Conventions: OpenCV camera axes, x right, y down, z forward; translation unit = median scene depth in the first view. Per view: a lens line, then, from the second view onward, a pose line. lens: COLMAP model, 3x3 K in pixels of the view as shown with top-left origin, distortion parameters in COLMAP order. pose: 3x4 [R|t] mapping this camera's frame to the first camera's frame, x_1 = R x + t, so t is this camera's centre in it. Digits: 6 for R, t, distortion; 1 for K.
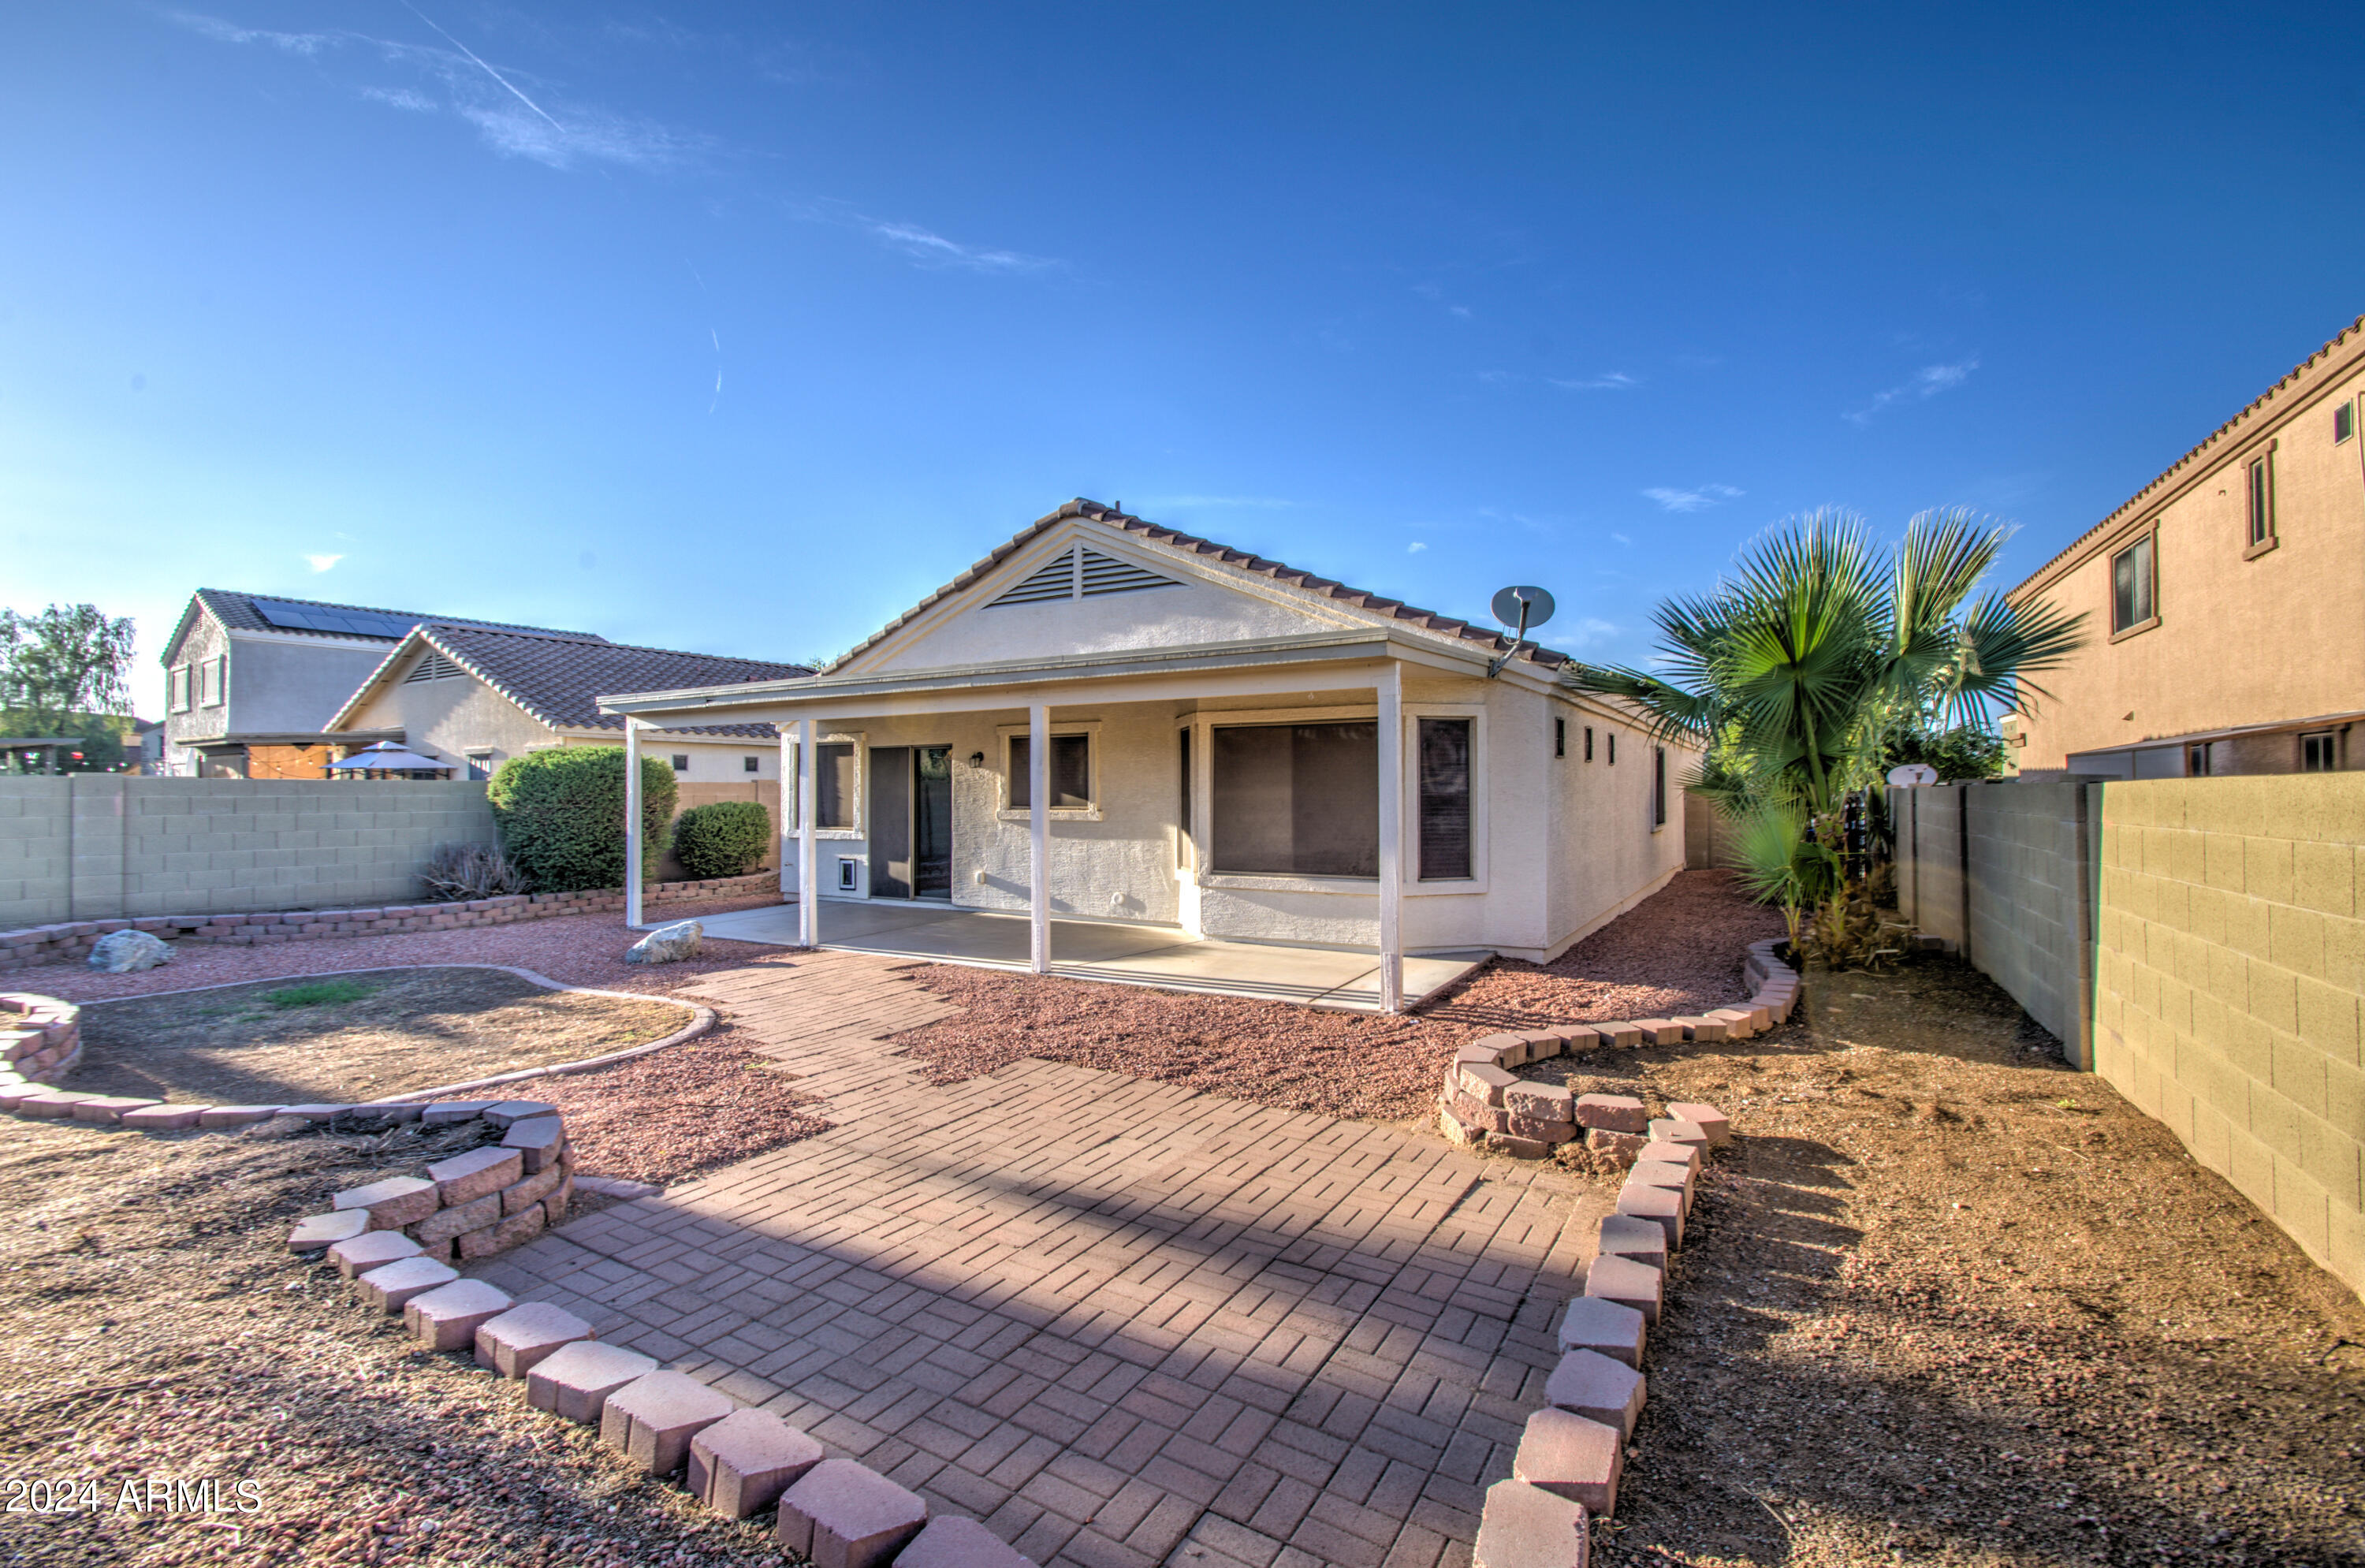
lens RADIAL K [[1048.6, 0, 1136.6], [0, 1048.6, 797.7], [0, 0, 1]] dist [0.007060, -0.013864]
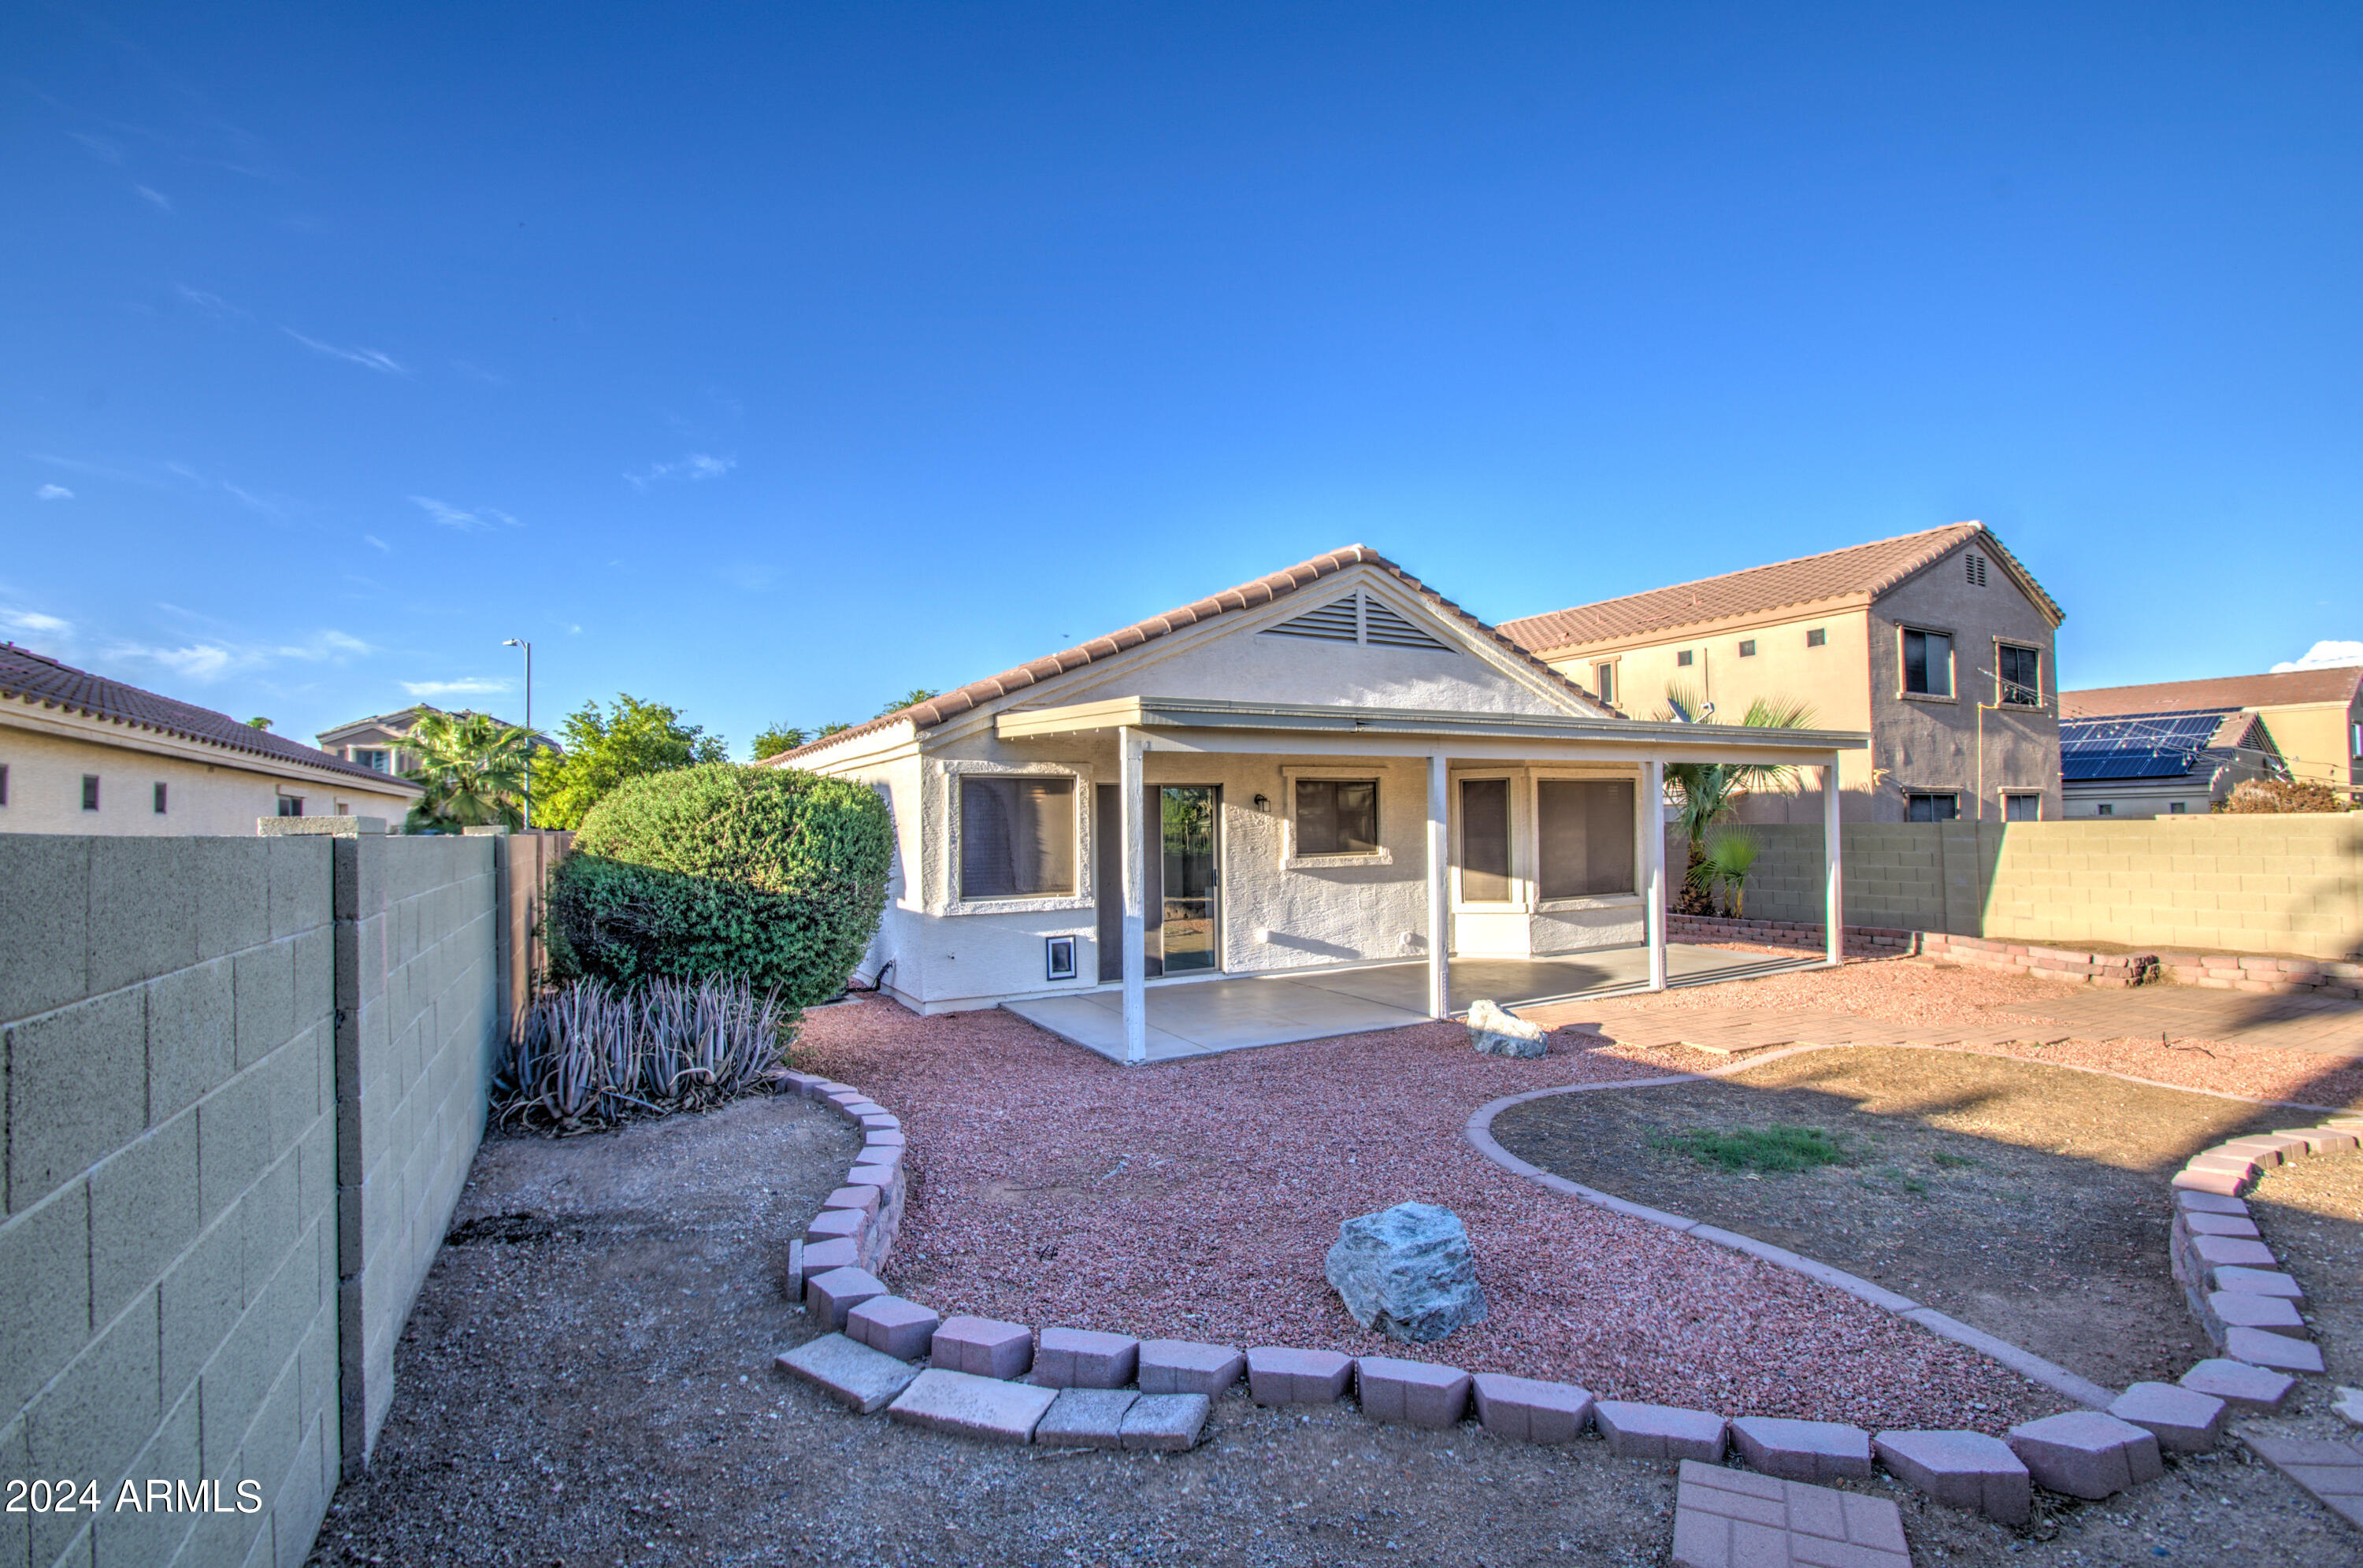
lens RADIAL K [[1075.4, 0, 1173.8], [0, 1075.4, 832.2], [0, 0, 1]] dist [0.009968, -0.016078]
pose [[0.460161, -0.010551, 0.887773, -1.056998], [0.018001, 0.999835, 0.002552, -0.016215], [-0.887653, 0.014806, 0.460275, 0.692538]]
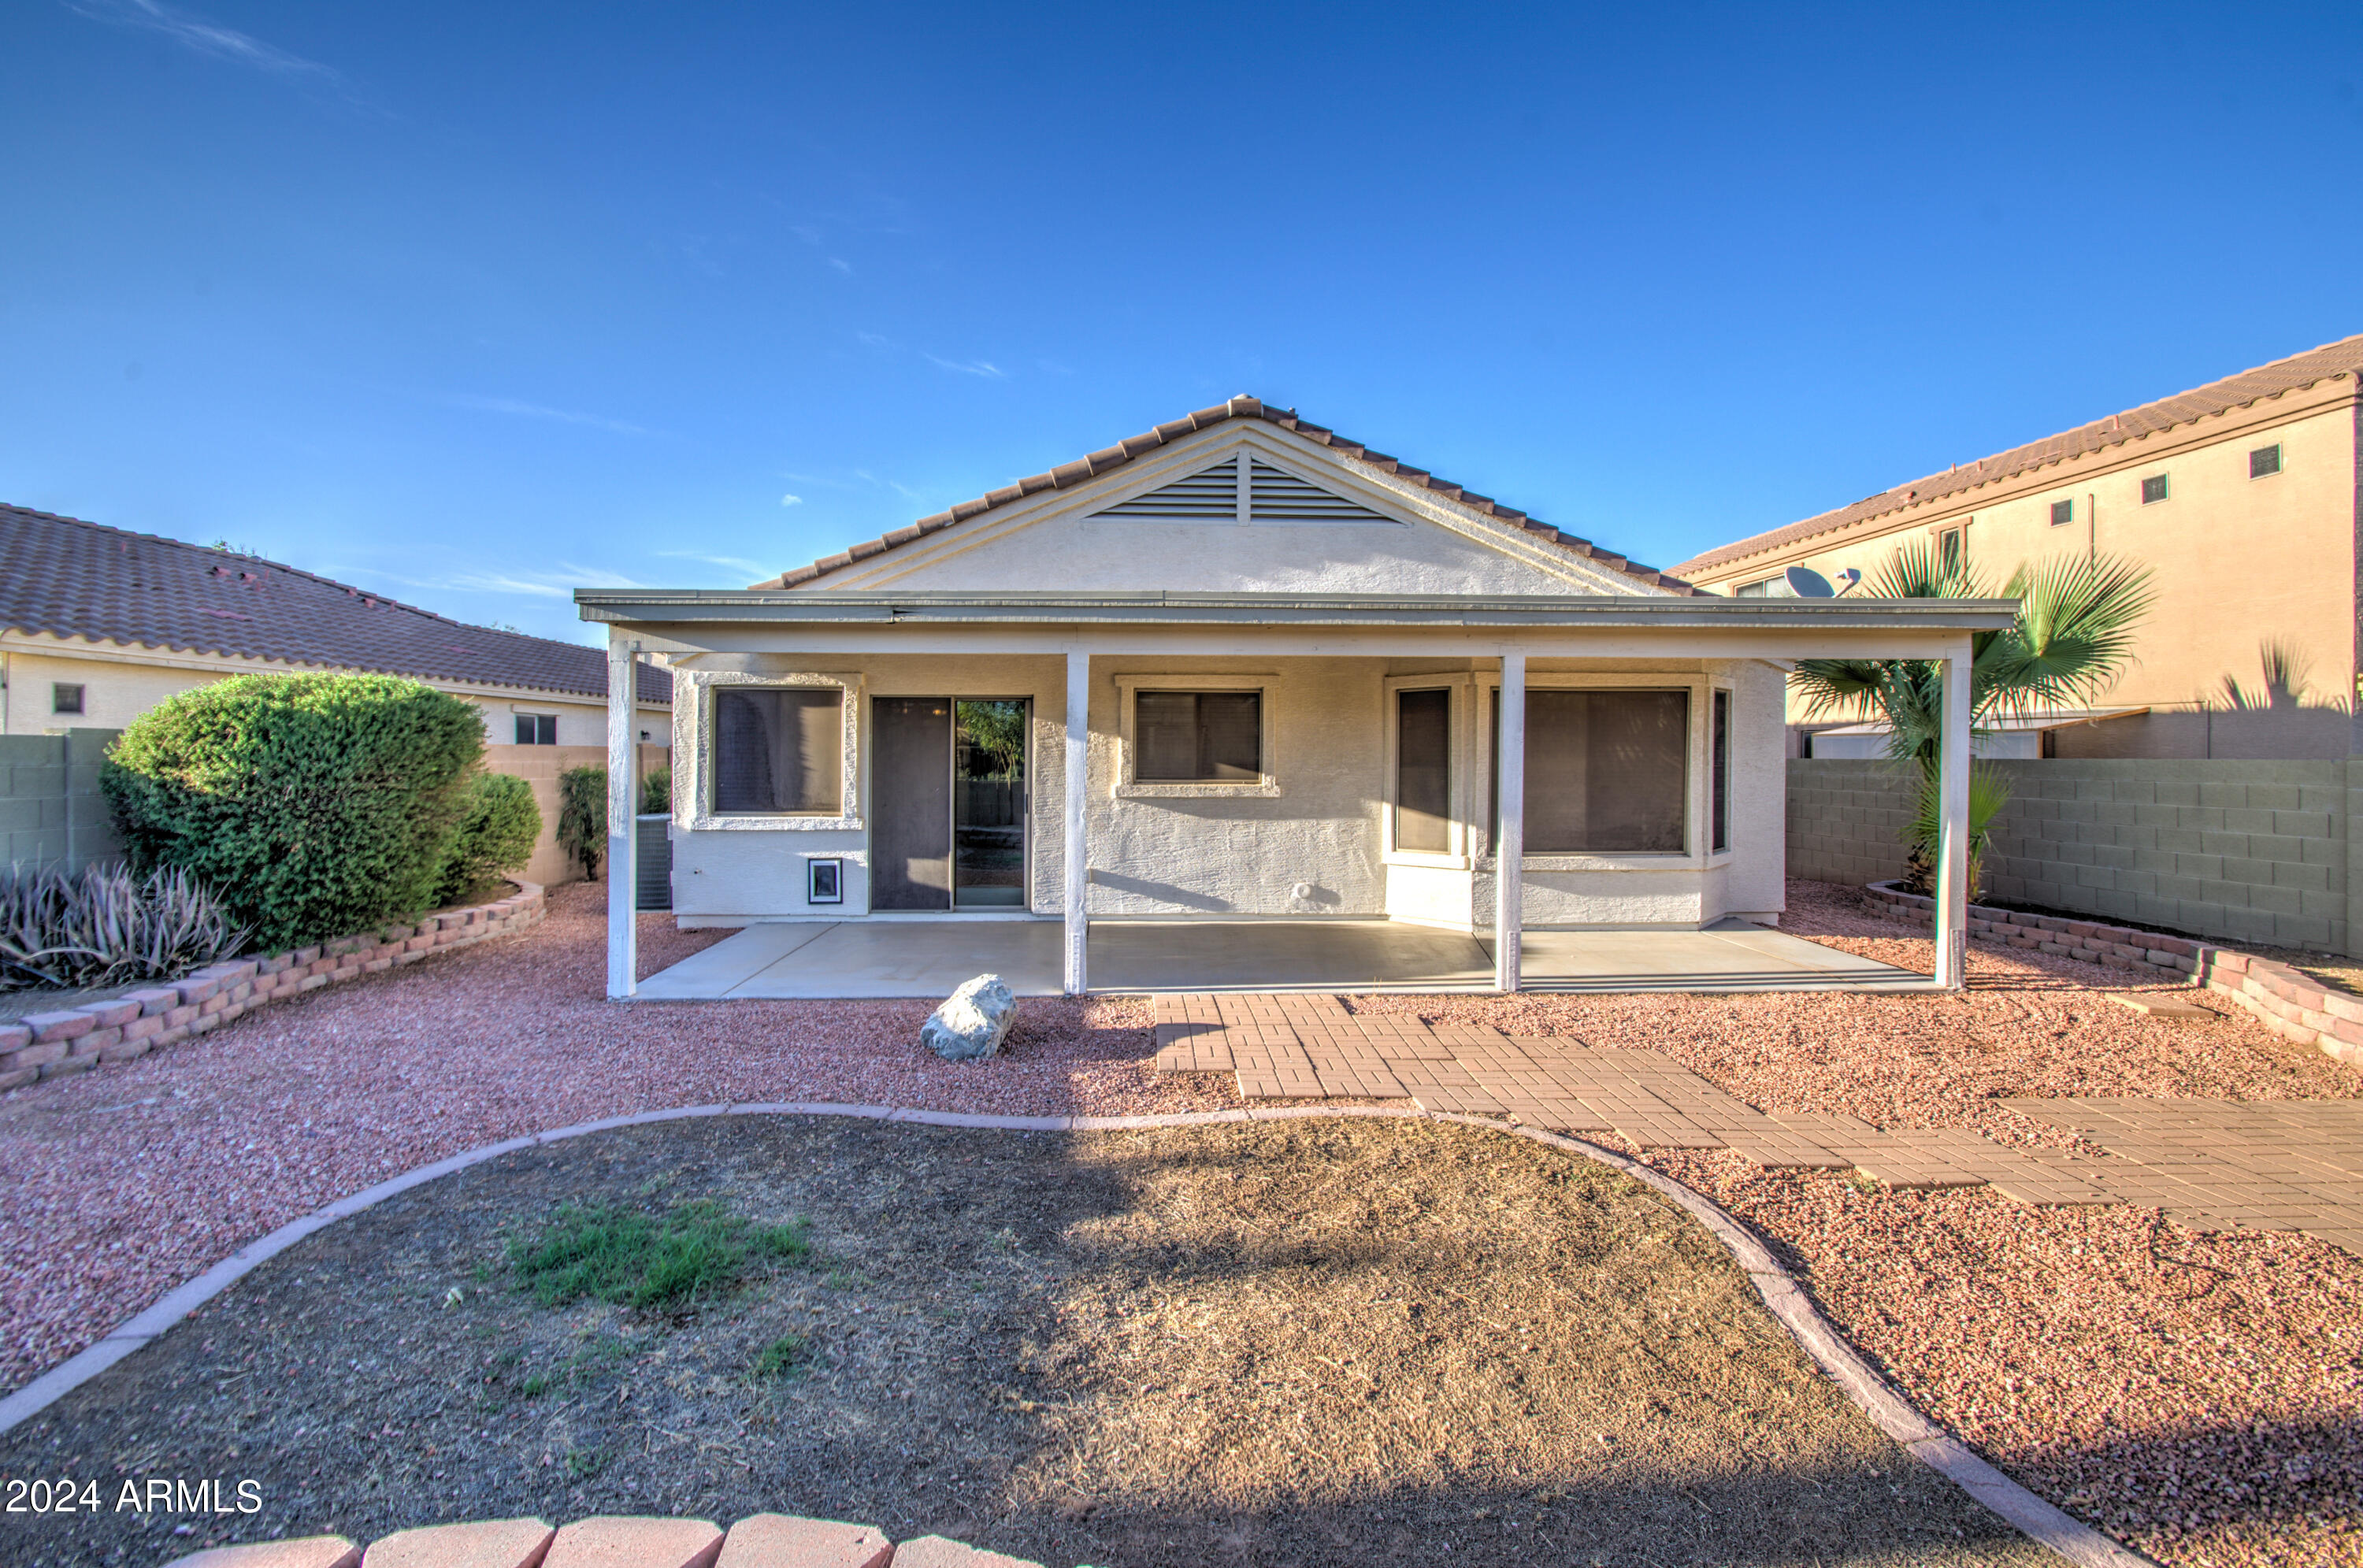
lens RADIAL K [[1047.6, 0, 1135.7], [0, 1047.6, 797.7], [0, 0, 1]] dist [0.007060, -0.013864]
pose [[0.817937, -0.018242, 0.575018, -0.589945], [-0.002201, 0.999391, 0.034835, -0.005988], [-0.575303, -0.029758, 0.817399, 0.388991]]
